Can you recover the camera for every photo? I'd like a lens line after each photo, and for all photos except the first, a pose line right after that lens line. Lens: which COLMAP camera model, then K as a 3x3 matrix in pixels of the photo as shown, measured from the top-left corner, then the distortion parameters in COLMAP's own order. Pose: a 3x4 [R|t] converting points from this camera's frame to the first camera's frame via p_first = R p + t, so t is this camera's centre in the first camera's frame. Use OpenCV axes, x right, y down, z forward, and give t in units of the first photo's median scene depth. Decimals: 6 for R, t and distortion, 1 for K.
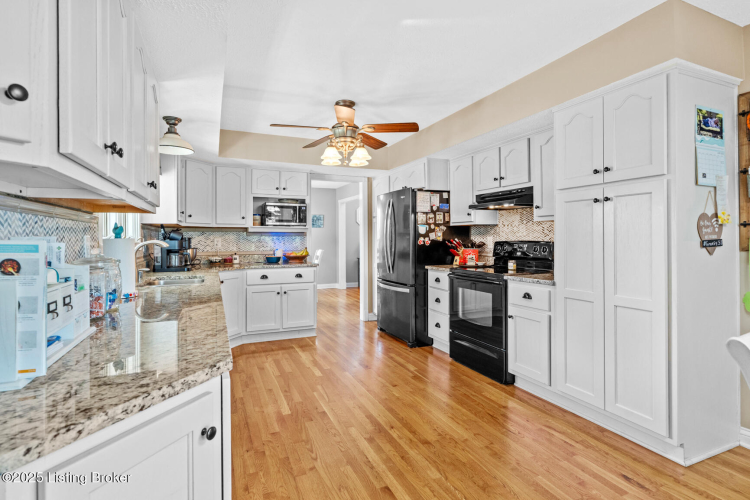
lens RADIAL K [[373.7, 0, 374.5], [0, 373.7, 240.0], [0, 0, 1]] dist [0.000578, -0.000016]
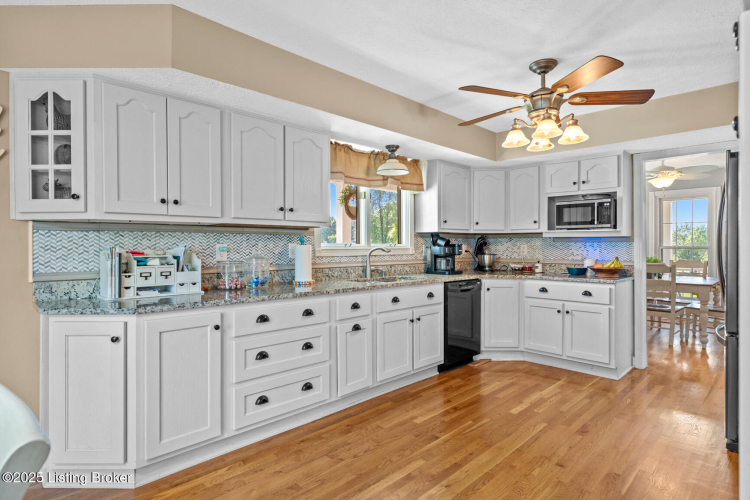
lens RADIAL K [[400.9, 0, 375.0], [0, 400.9, 250.0], [0, 0, 1]] dist [-0.013543, 0.000114]
pose [[0.363909, 0.013512, -0.931336, 0.446588], [-0.003636, 0.999908, 0.013086, -0.003619], [0.931427, -0.001376, 0.363925, 0.322013]]
